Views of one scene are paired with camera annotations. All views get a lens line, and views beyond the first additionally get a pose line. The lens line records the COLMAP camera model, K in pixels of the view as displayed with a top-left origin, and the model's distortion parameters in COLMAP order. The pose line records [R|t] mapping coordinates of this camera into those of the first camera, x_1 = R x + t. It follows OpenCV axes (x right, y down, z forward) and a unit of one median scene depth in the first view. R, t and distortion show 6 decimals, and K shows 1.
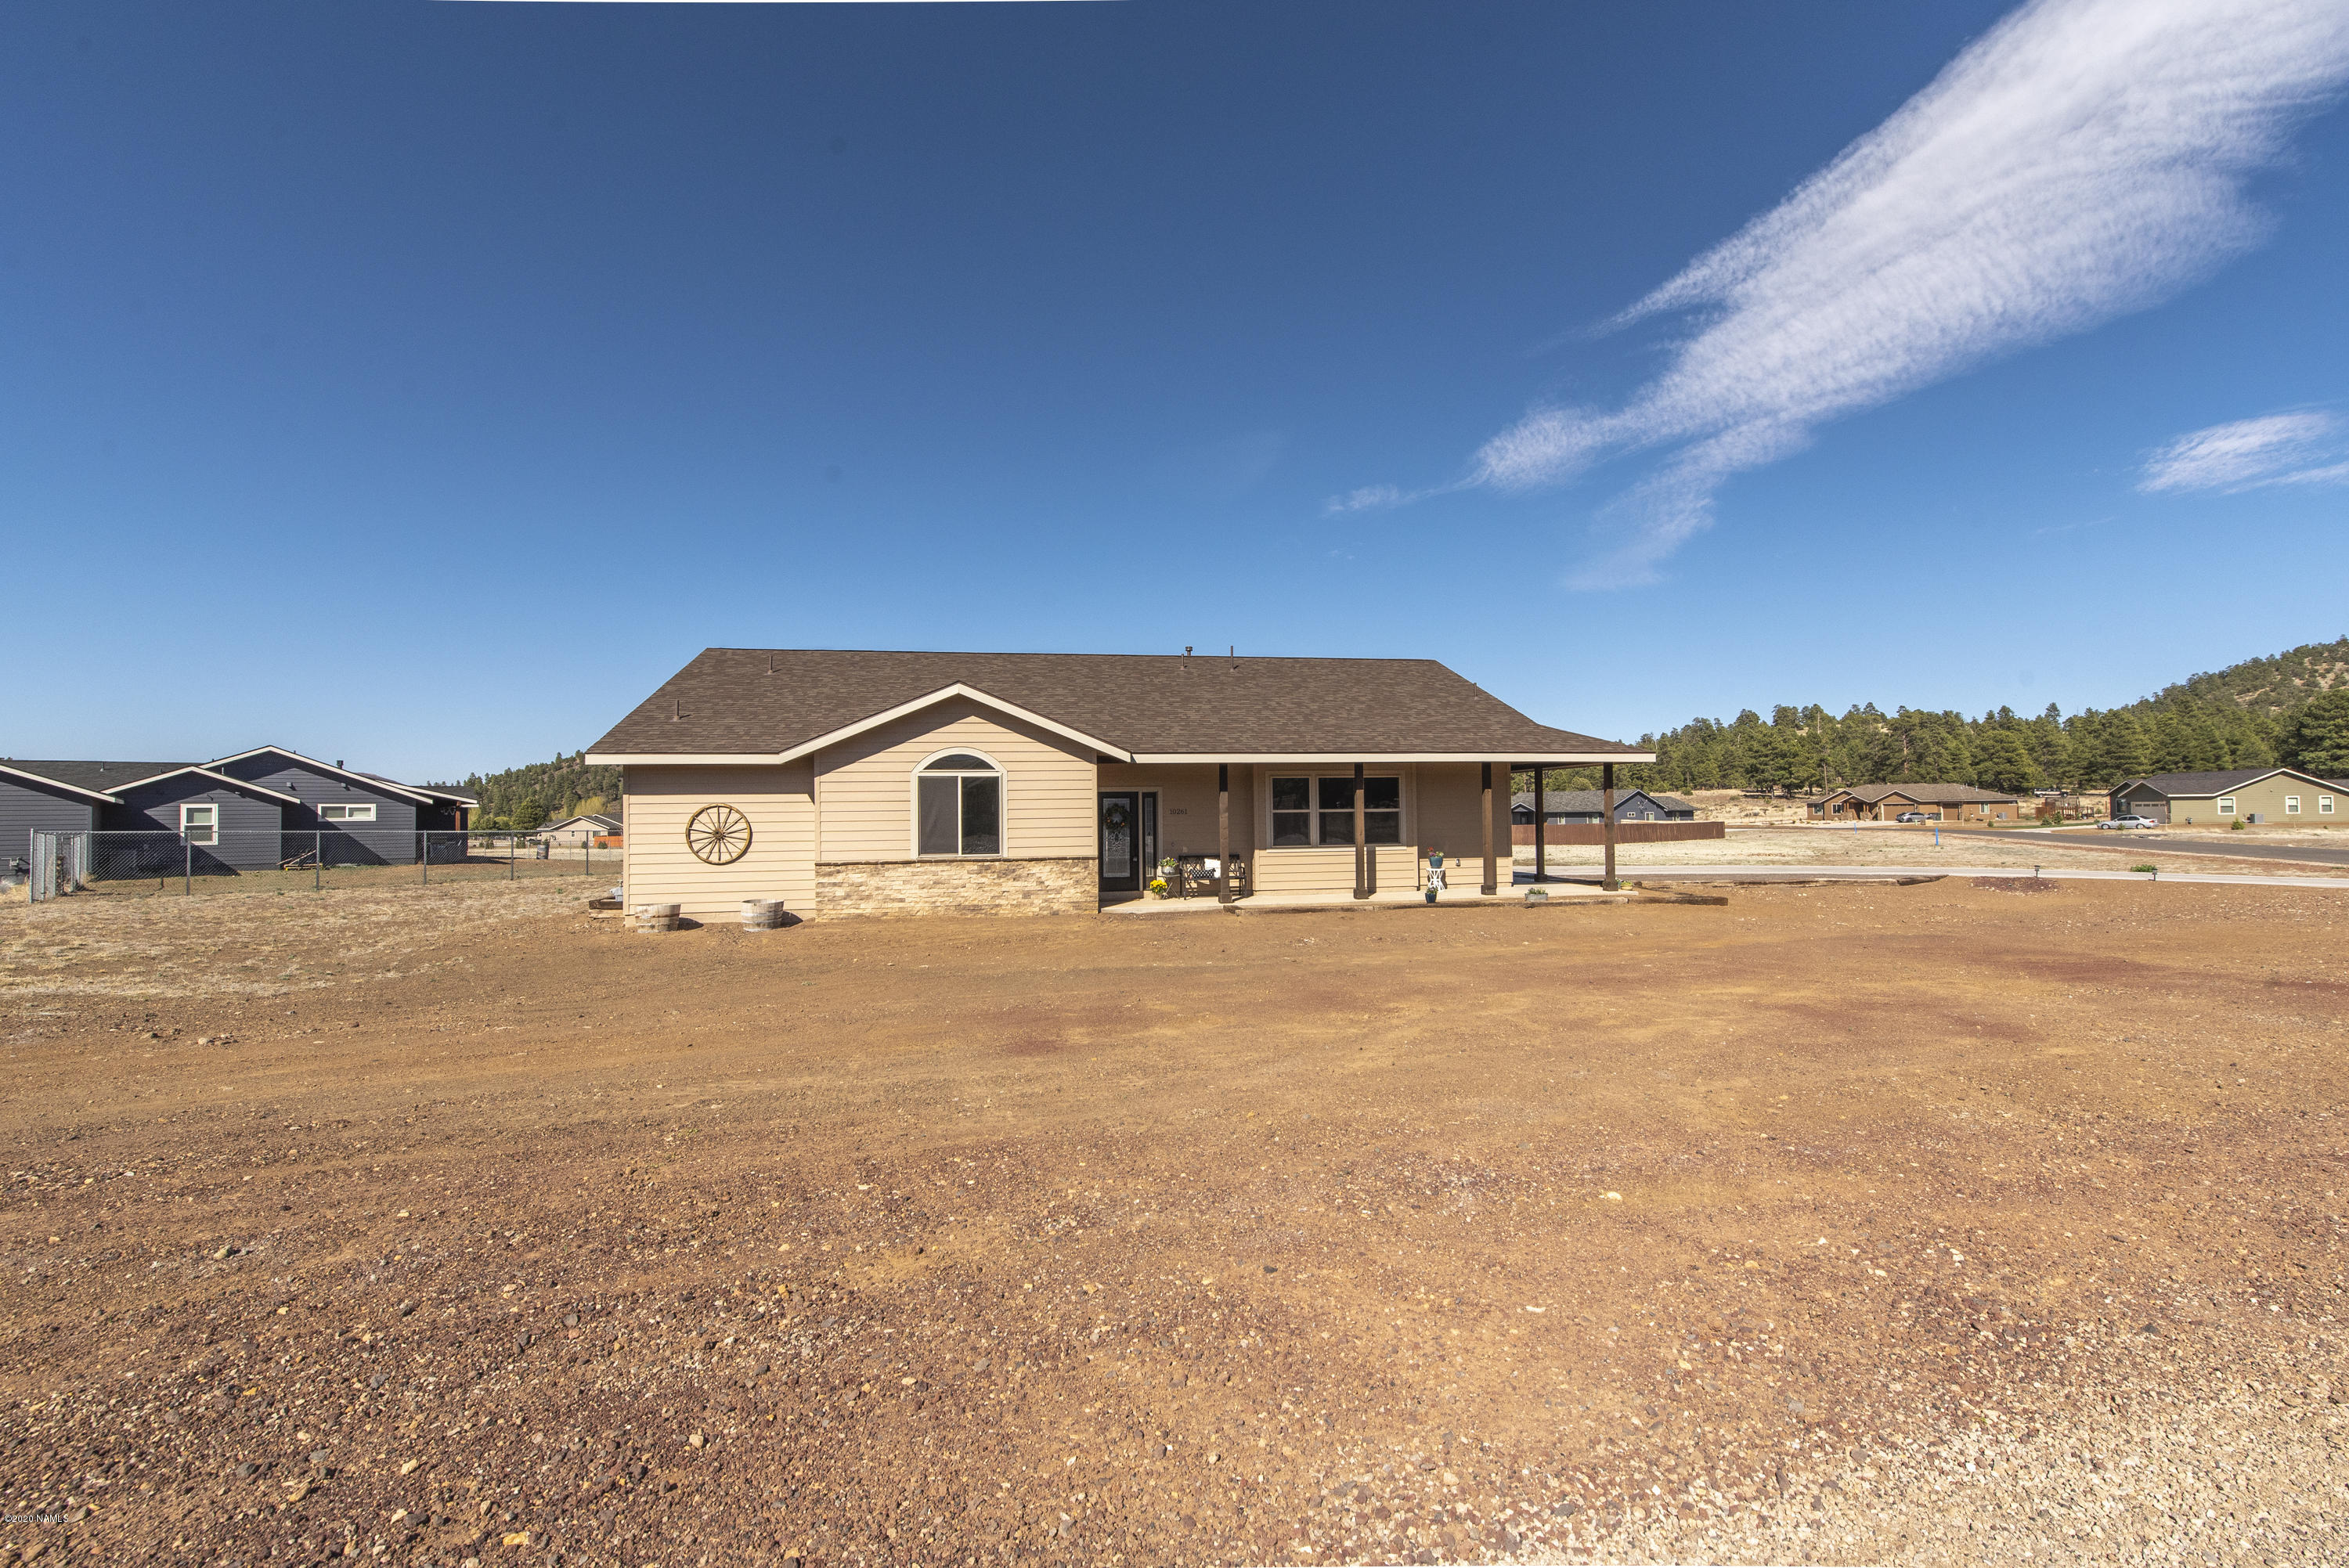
lens RADIAL K [[1046.9, 0, 1178.2], [0, 1046.9, 790.1], [0, 0, 1]] dist [-0.009319, -0.000361]
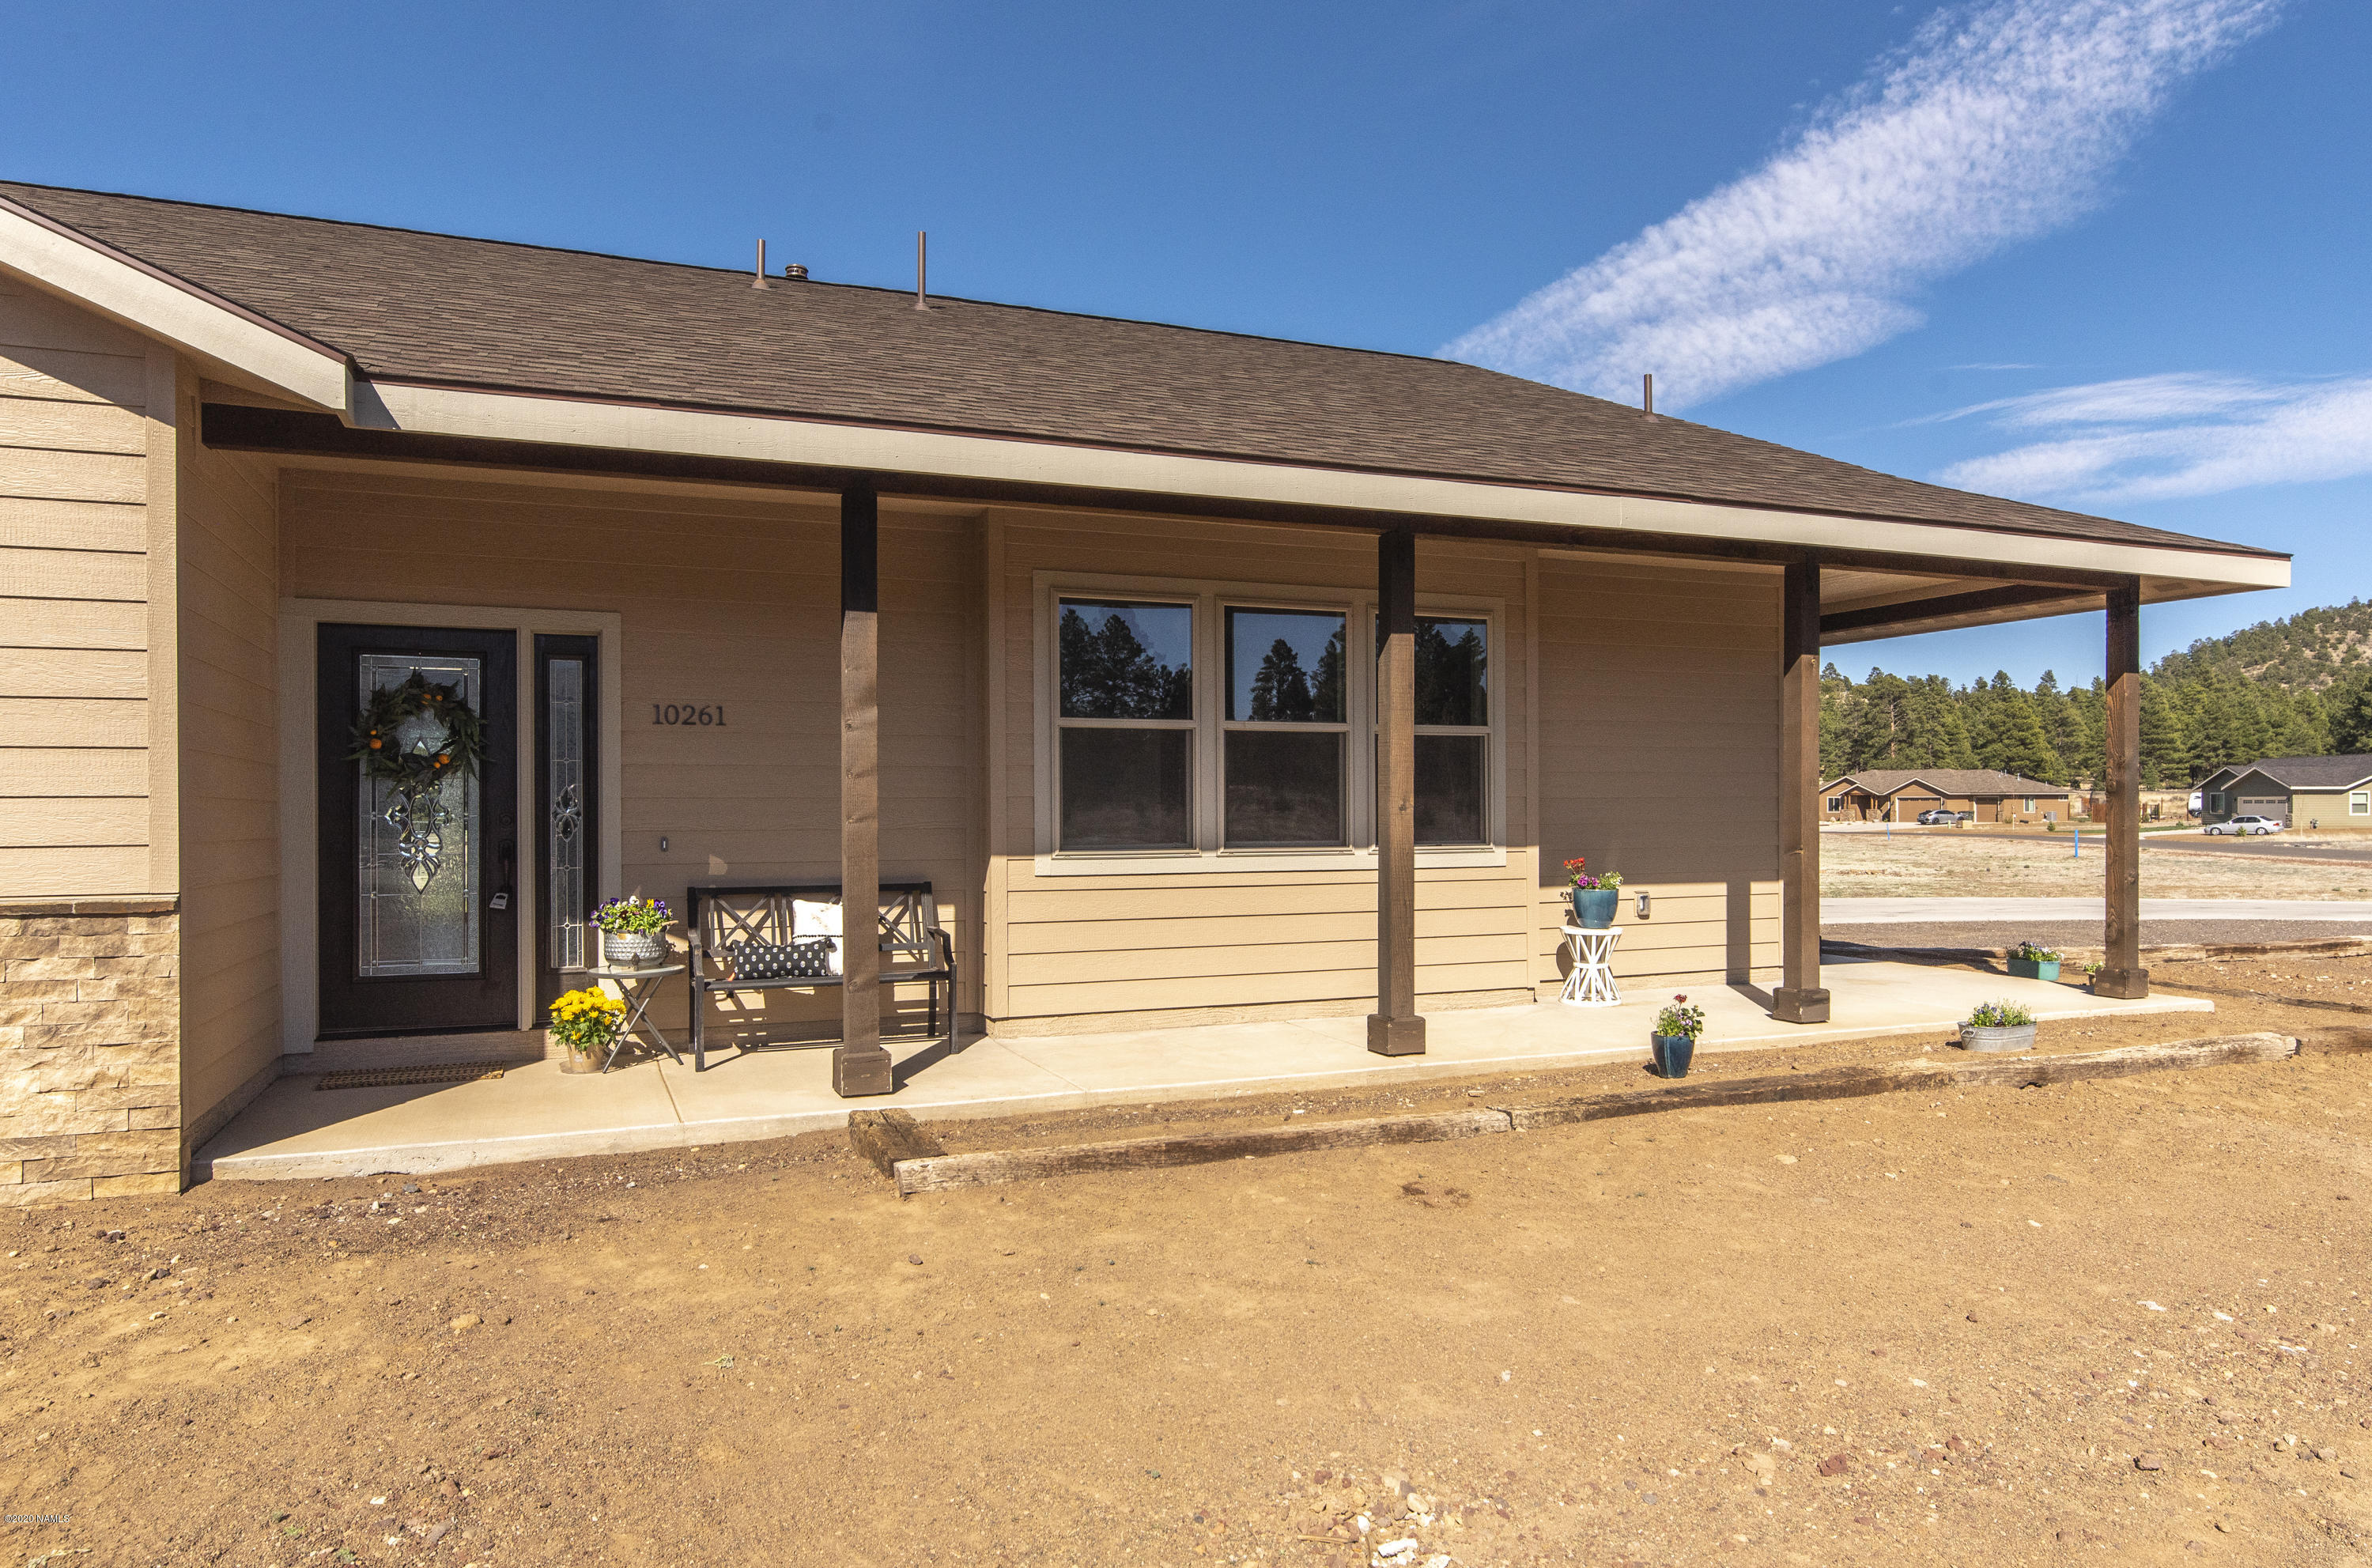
lens RADIAL K [[1491.5, 0, 1186.0], [0, 1491.5, 792.6], [0, 0, 1]] dist [0.030761, 0.000837]
pose [[0.979081, 0.009549, 0.203247, 0.042016], [-0.011597, 0.999893, 0.008886, 0.033122], [-0.203141, -0.011058, 0.979087, 0.586592]]
